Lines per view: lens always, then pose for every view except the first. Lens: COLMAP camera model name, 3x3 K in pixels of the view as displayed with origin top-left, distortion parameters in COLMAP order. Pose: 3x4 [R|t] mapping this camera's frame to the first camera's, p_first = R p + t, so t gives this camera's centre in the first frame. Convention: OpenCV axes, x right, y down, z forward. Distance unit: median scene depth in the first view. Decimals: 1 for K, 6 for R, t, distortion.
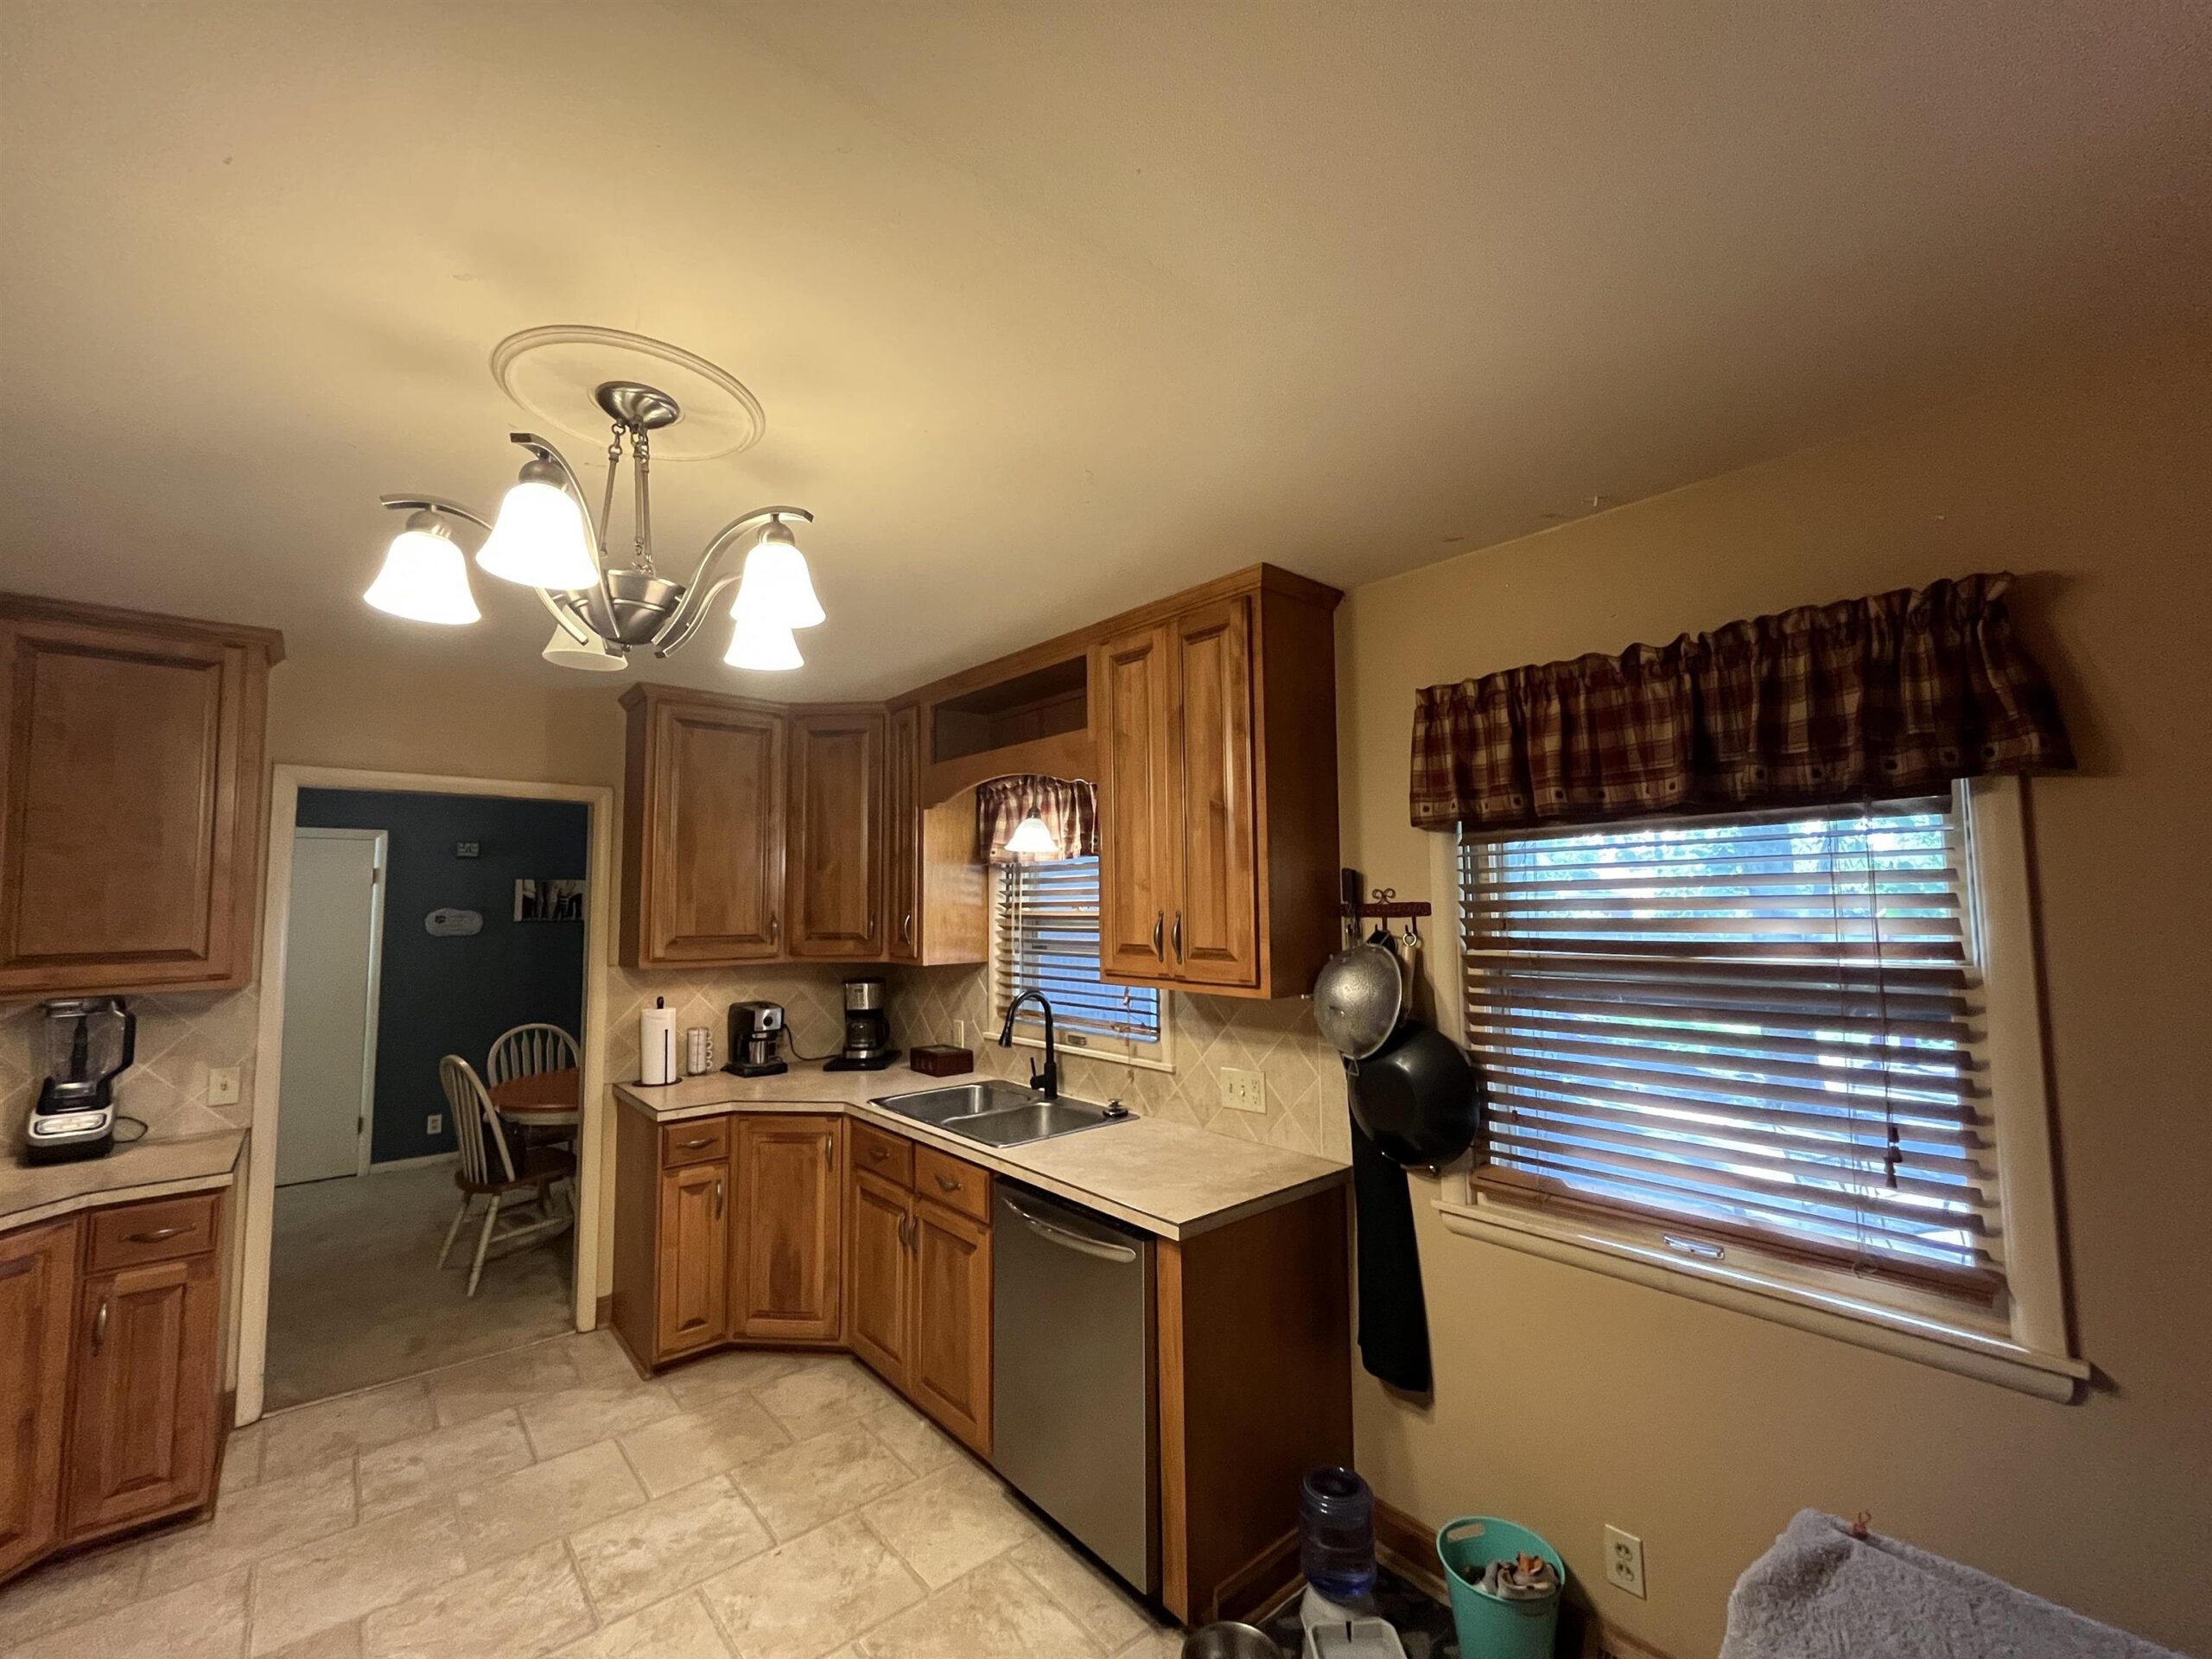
lens RADIAL K [[905.1, 0, 1106.5], [0, 905.1, 835.4], [0, 0, 1]] dist [-0.003409, 0.000418]
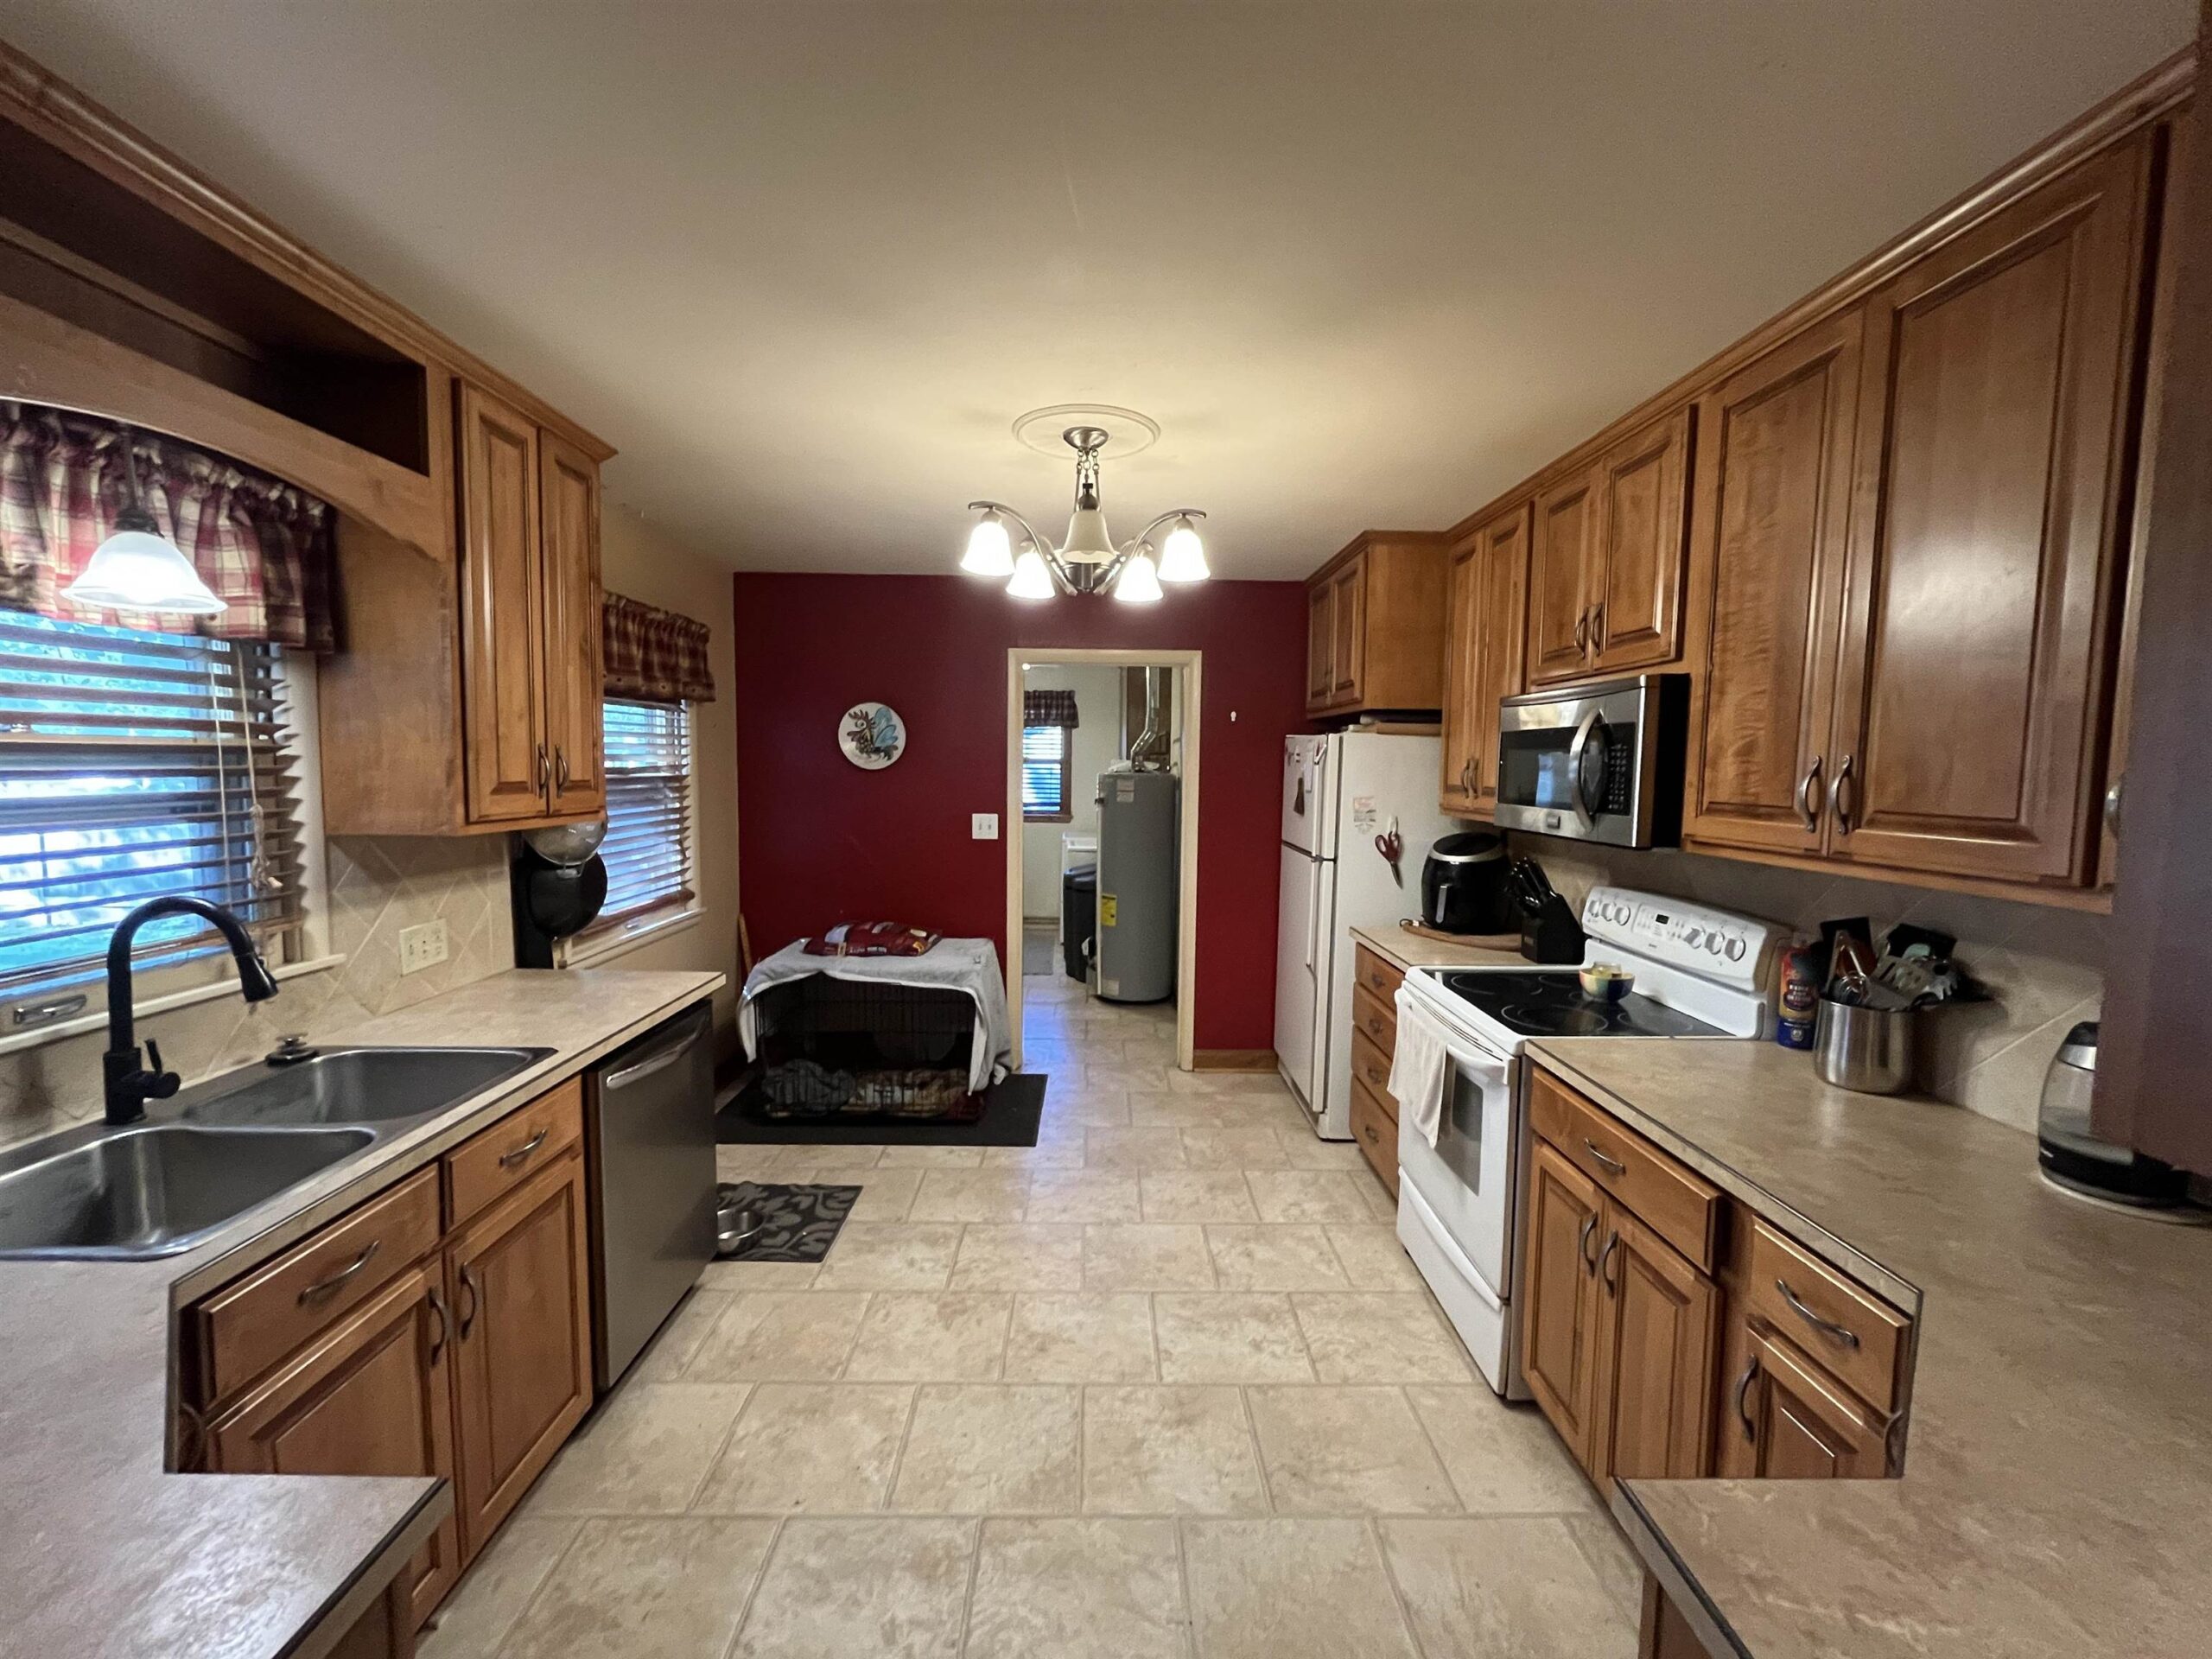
lens RADIAL K [[905.1, 0, 1103.3], [0, 905.1, 836.3], [0, 0, 1]] dist [-0.003409, 0.000418]
pose [[-0.761968, -0.052804, 0.645458, -0.934657], [-0.055230, 0.998338, 0.016473, 0.123548], [-0.645255, -0.023097, -0.763618, 1.261541]]
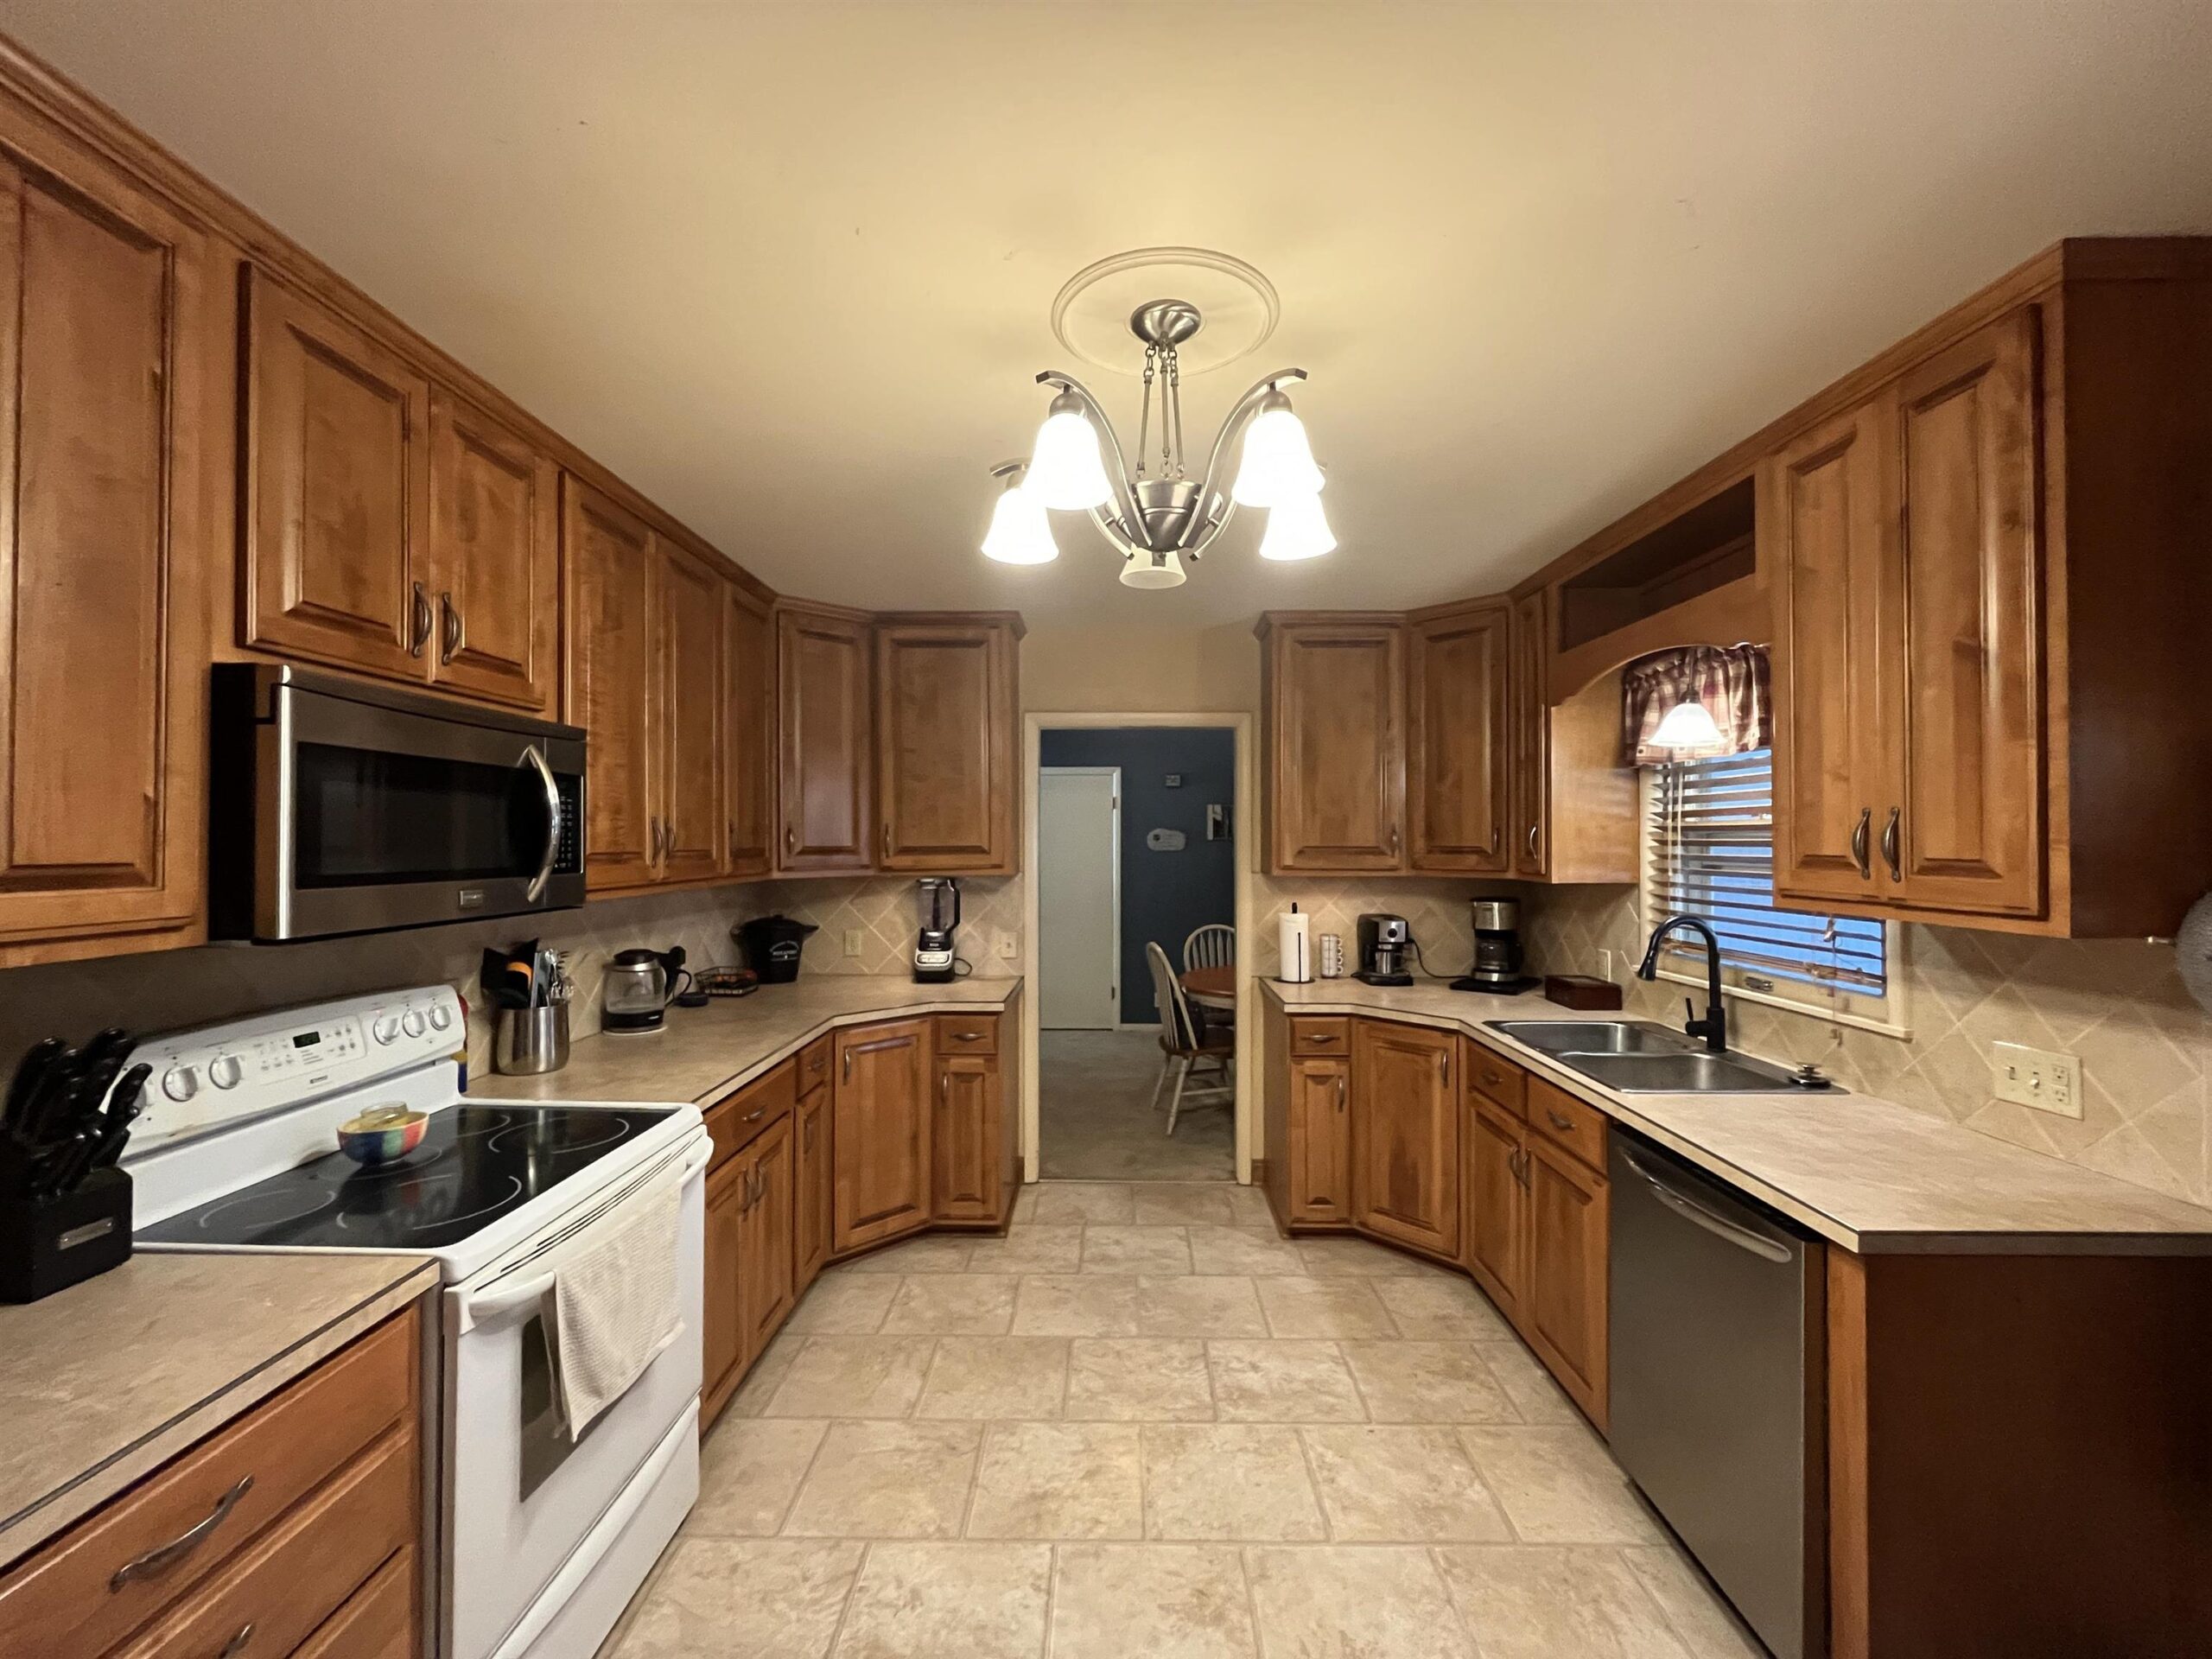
lens RADIAL K [[905.1, 0, 1107.2], [0, 905.1, 835.2], [0, 0, 1]] dist [-0.003409, 0.000418]
pose [[0.747573, 0.005445, -0.664158, 0.080829], [0.043304, 0.997439, 0.056920, 0.035808], [0.662767, -0.071312, 0.745422, 0.065557]]
